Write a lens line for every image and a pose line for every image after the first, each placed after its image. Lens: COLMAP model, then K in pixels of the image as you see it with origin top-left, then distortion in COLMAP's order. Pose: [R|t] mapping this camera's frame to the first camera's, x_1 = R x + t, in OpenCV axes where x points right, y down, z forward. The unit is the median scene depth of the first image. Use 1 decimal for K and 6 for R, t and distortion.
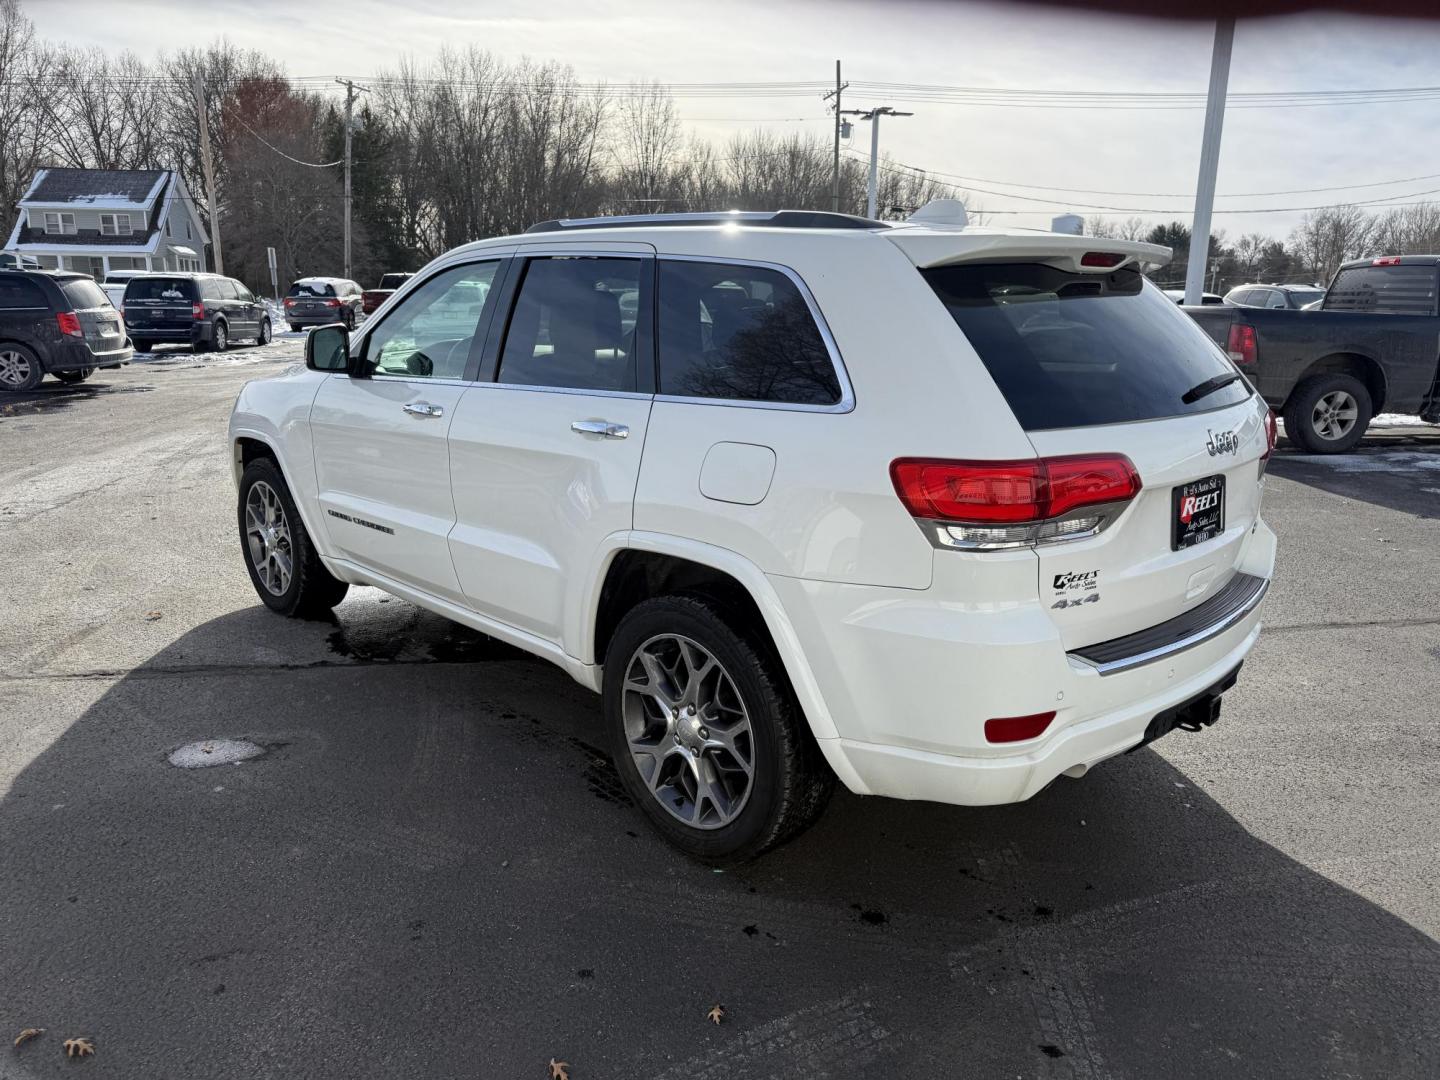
lens RADIAL K [[1030.9, 0, 725.4], [0, 1030.9, 541.9], [0, 0, 1]] dist [0.056053, -0.079023]
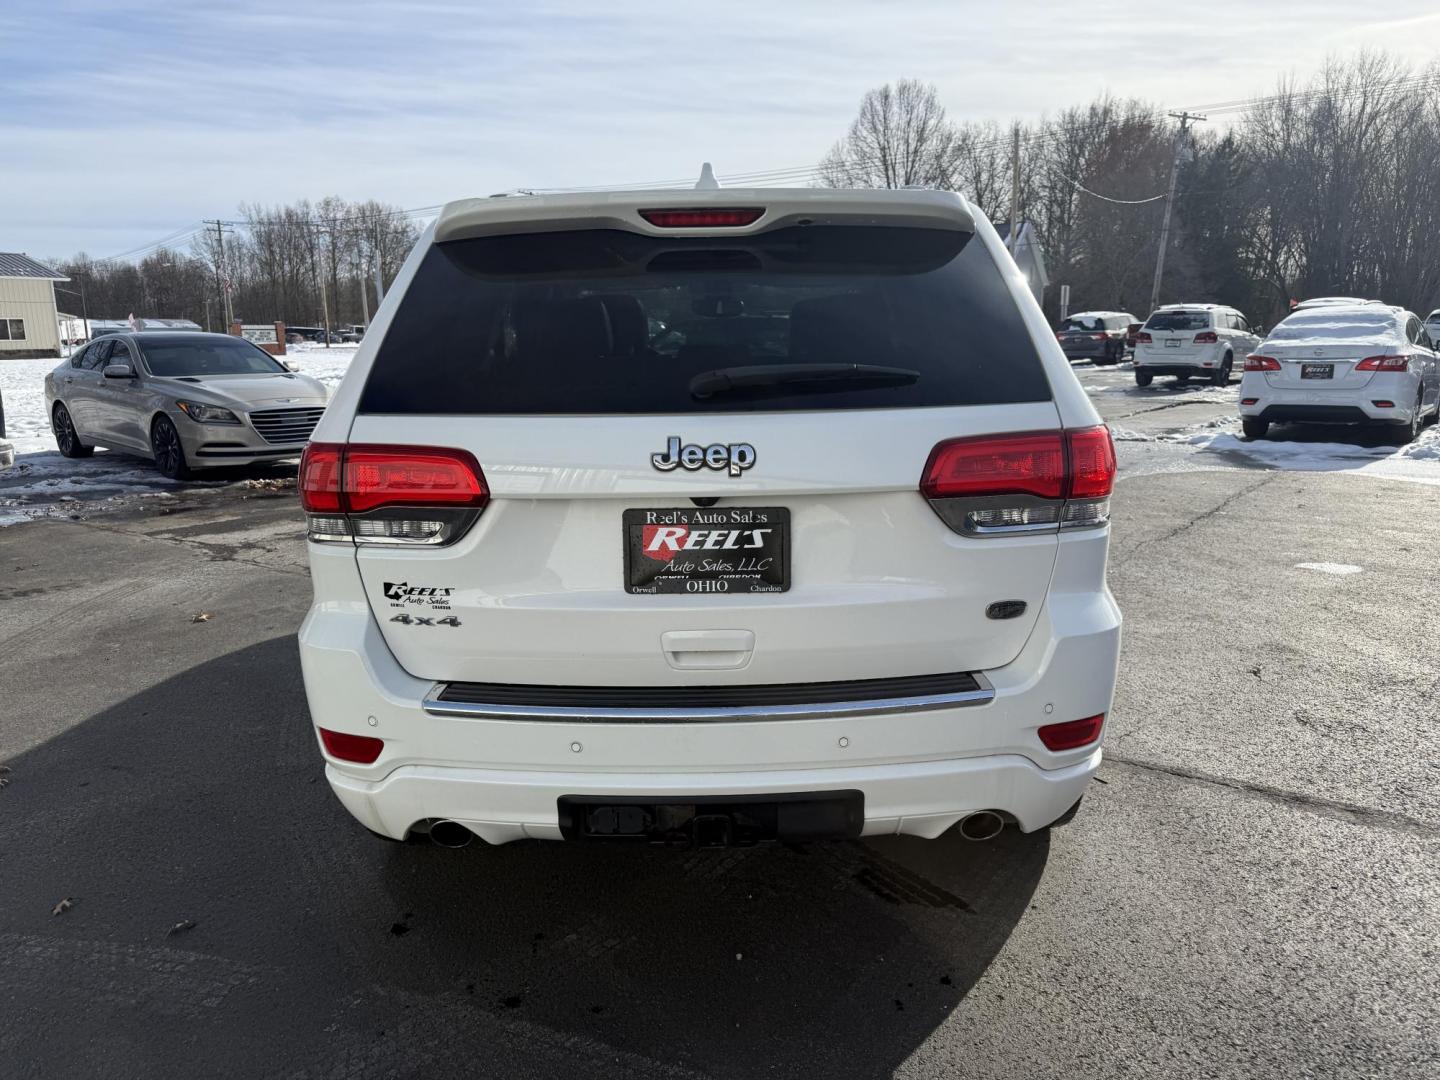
lens RADIAL K [[1019.8, 0, 733.7], [0, 1019.8, 547.6], [0, 0, 1]] dist [0.059341, -0.055682]
pose [[0.722571, 0.122866, -0.680291, 0.097176], [-0.141260, 0.989557, 0.028682, -0.005447], [0.676711, 0.075373, 0.732381, 0.049870]]
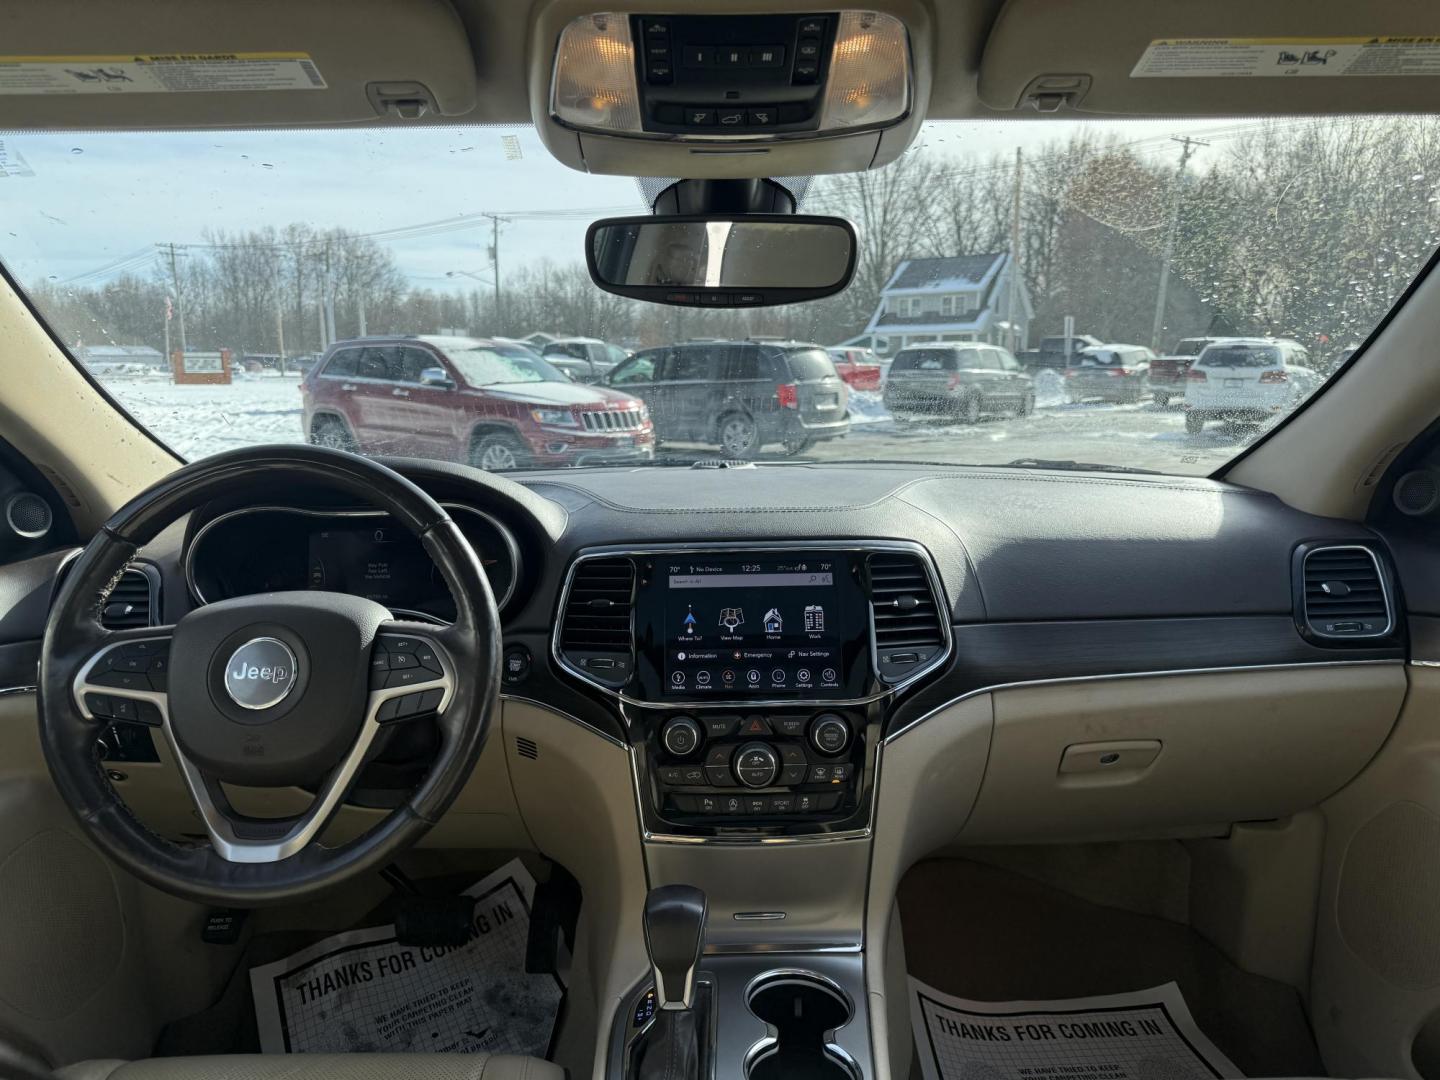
lens RADIAL K [[1030.9, 0, 725.4], [0, 1030.9, 541.9], [0, 0, 1]] dist [0.056053, -0.079023]
pose [[0.734740, 0.102108, -0.670620, -0.006785], [-0.145860, 0.989263, -0.009182, -0.033349], [0.662481, 0.104563, 0.741745, 0.153168]]
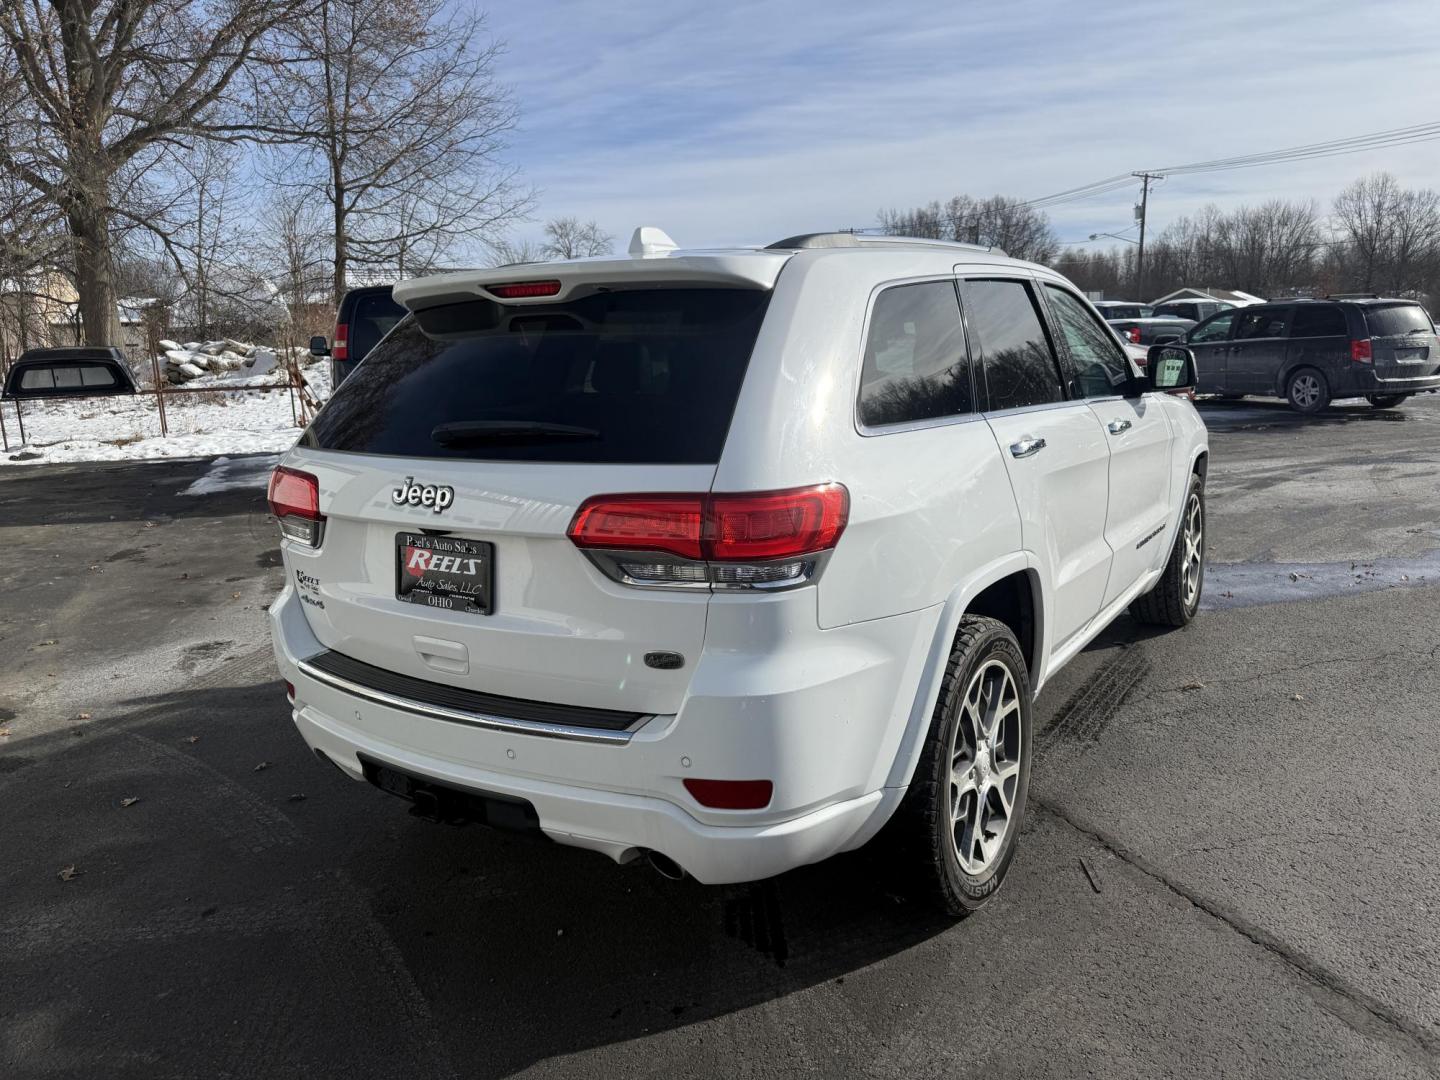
lens RADIAL K [[1030.9, 0, 725.4], [0, 1030.9, 541.9], [0, 0, 1]] dist [0.056053, -0.079023]
pose [[0.227205, 0.171248, -0.958672, 0.138746], [-0.193027, 0.972805, 0.128026, -0.022497], [0.954525, 0.155961, 0.254081, 0.105736]]
